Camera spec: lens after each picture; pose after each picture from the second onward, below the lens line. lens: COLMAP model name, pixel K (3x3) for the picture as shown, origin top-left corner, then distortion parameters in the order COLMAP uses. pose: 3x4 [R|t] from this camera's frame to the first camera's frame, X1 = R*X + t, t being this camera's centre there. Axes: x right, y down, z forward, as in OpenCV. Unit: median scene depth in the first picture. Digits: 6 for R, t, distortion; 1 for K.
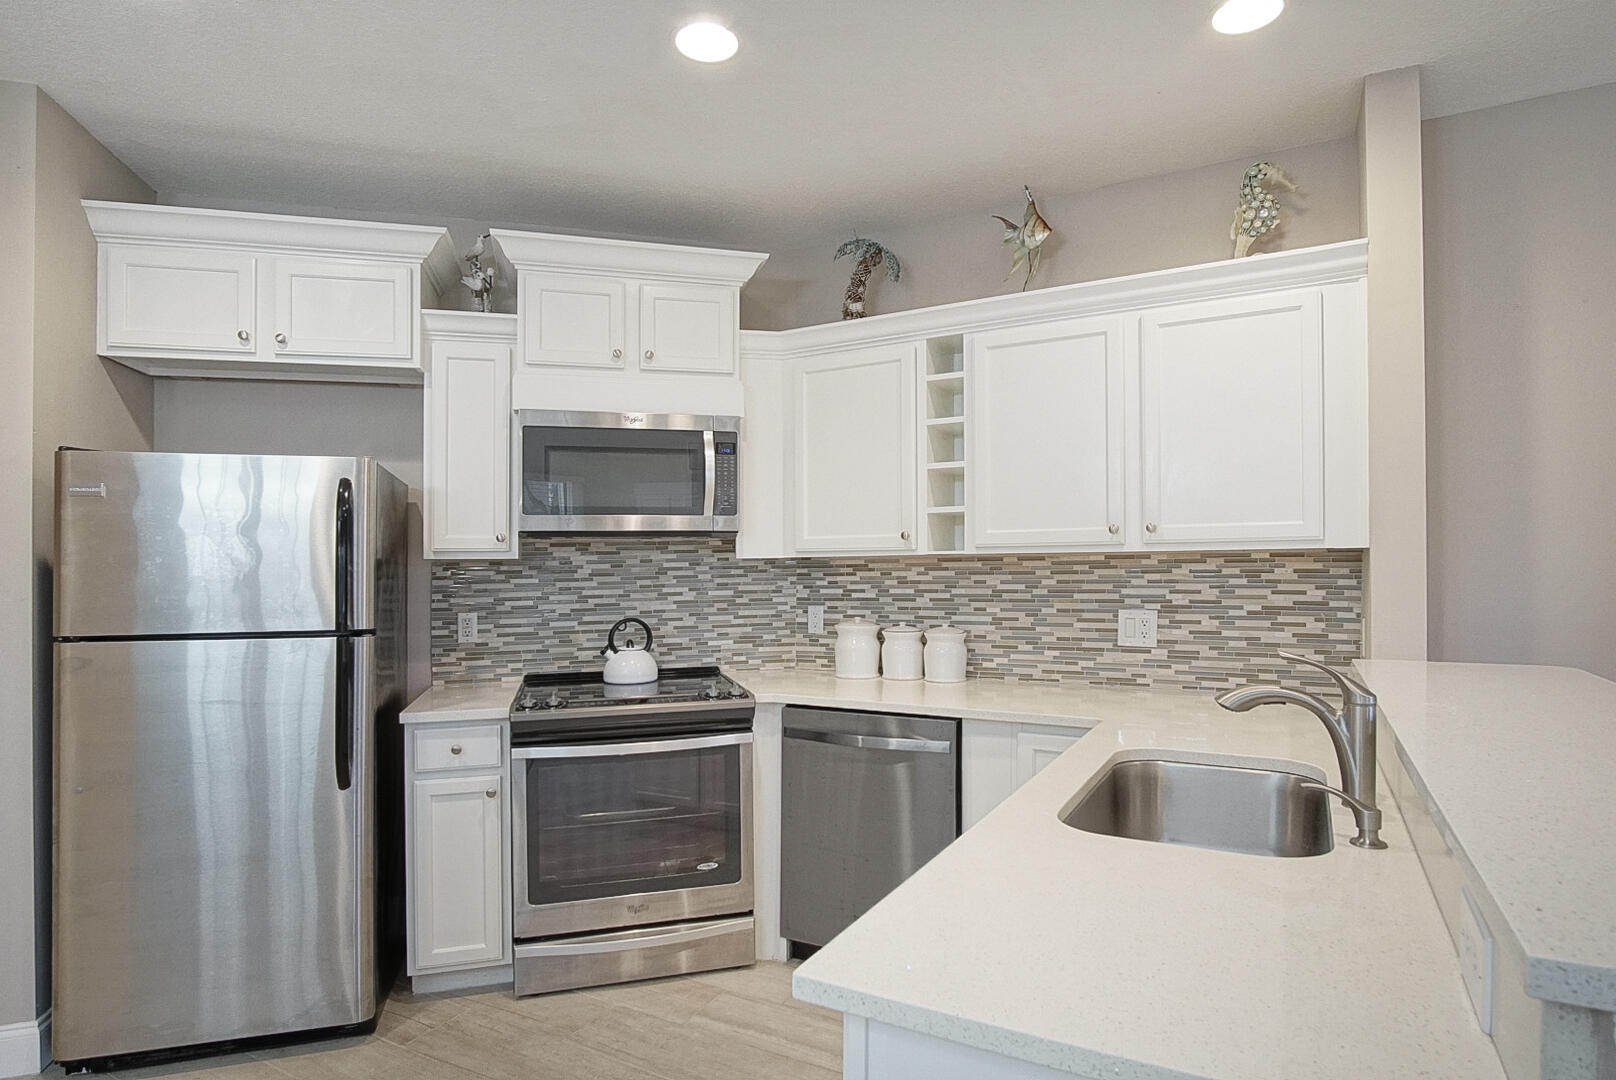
lens RADIAL K [[869.2, 0, 820.5], [0, 869.2, 553.8], [0, 0, 1]] dist [-0.027905, 0.004616]
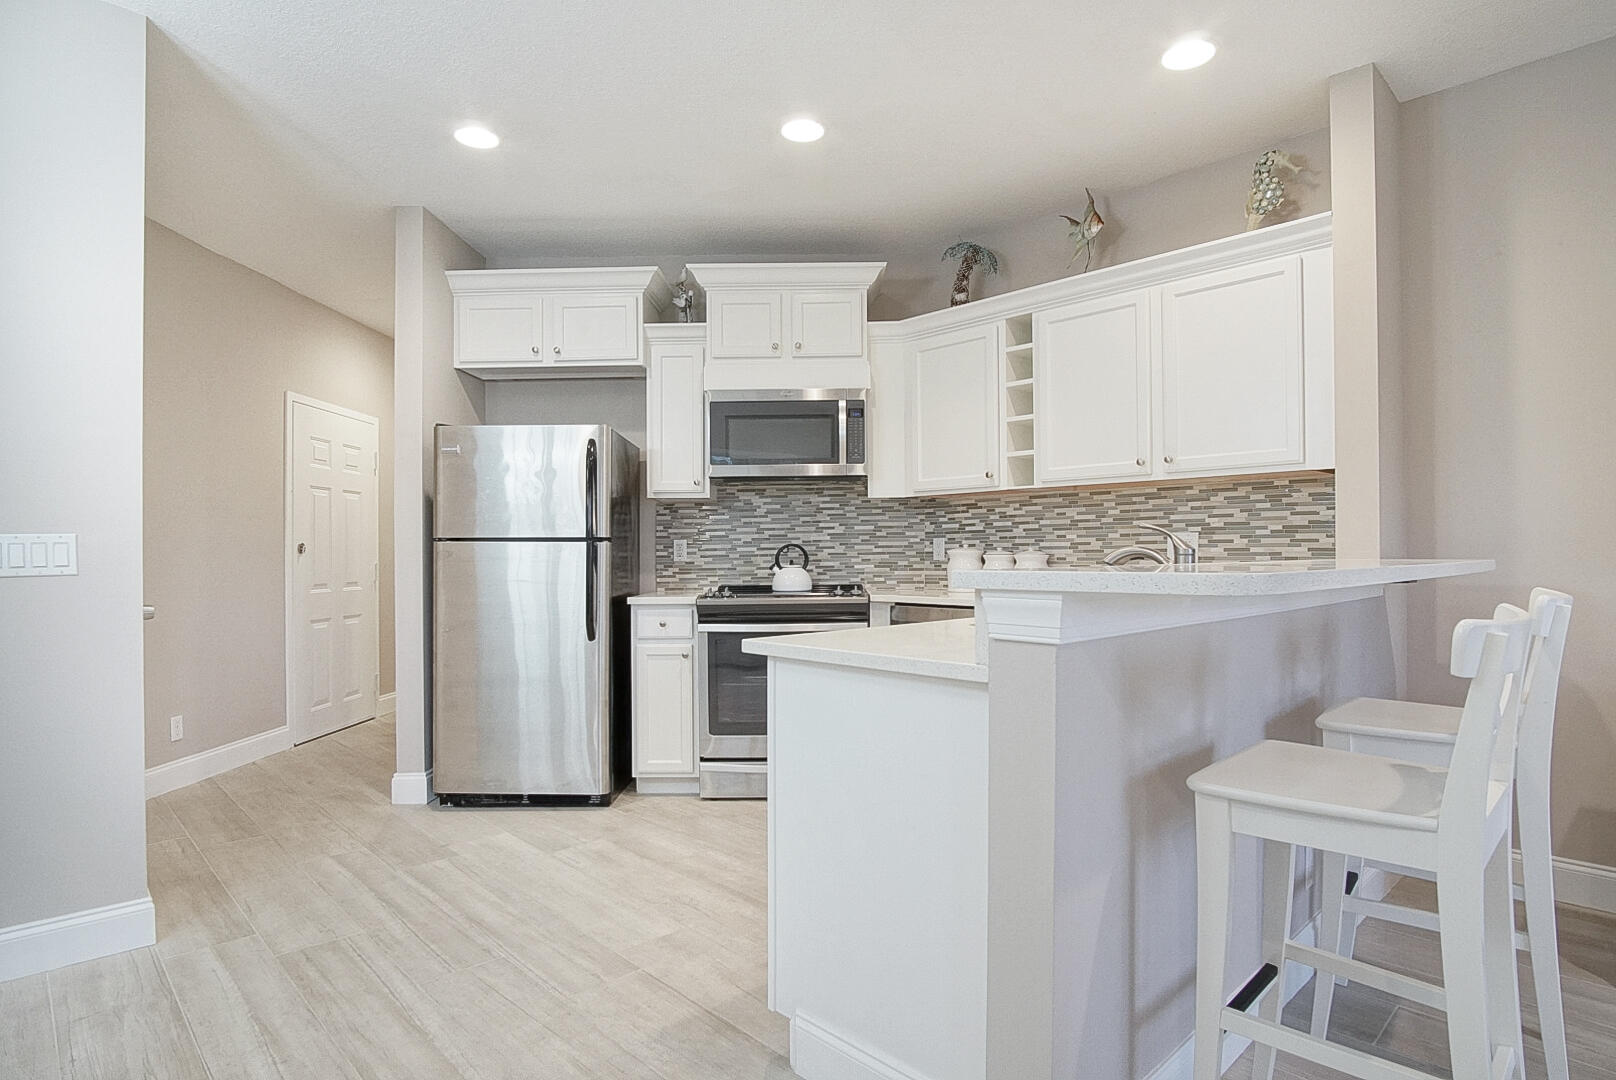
lens RADIAL K [[869.2, 0, 820.2], [0, 869.2, 553.9], [0, 0, 1]] dist [-0.027905, 0.004616]
pose [[0.955890, 0.004222, -0.293695, 0.242534], [0.000463, 0.999874, 0.015880, 0.076726], [0.293725, -0.015315, 0.955767, -0.299670]]
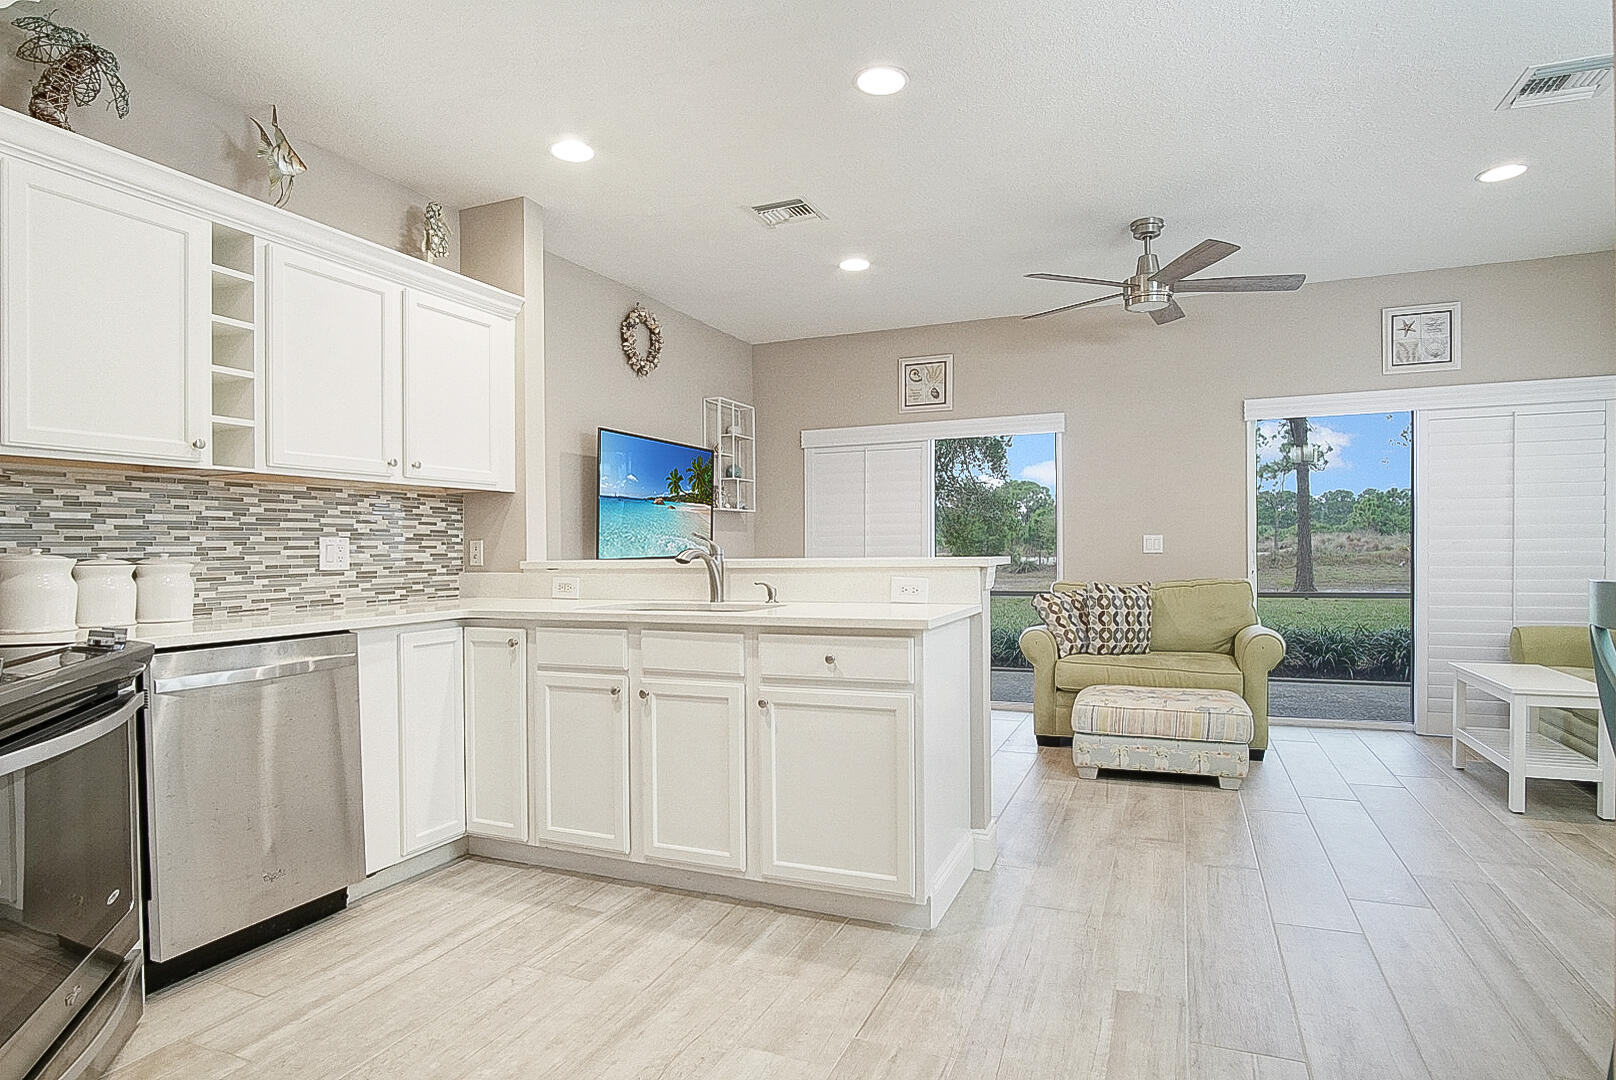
lens RADIAL K [[869.2, 0, 808.0], [0, 869.2, 554.1], [0, 0, 1]] dist [-0.027905, 0.004616]
pose [[-0.097330, 0.004429, 0.995242, -0.818216], [0.001998, 0.999989, -0.004254, 0.094007], [-0.995250, 0.001575, -0.097338, 0.507545]]
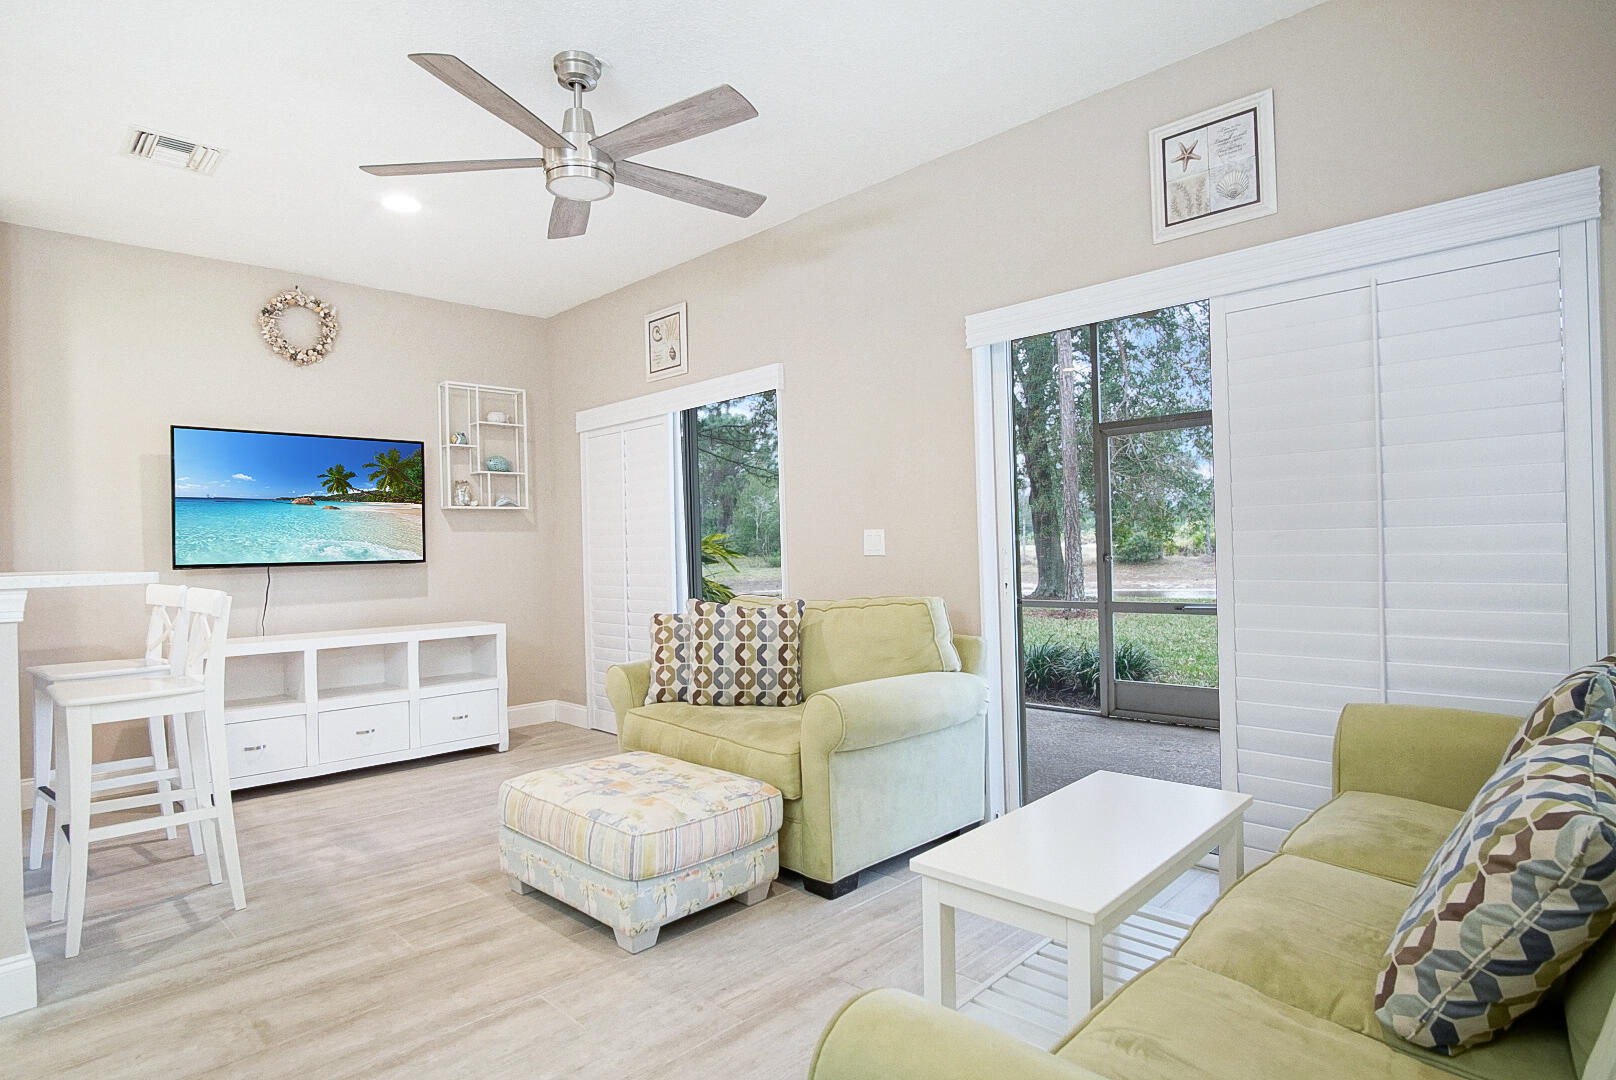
lens RADIAL K [[869.2, 0, 793.5], [0, 869.2, 537.4], [0, 0, 1]] dist [-0.027905, 0.004616]
pose [[0.284639, 0.013365, 0.958542, -0.293560], [0.009146, 0.999819, -0.016657, 0.078524], [-0.958591, 0.013508, 0.284465, -0.661943]]
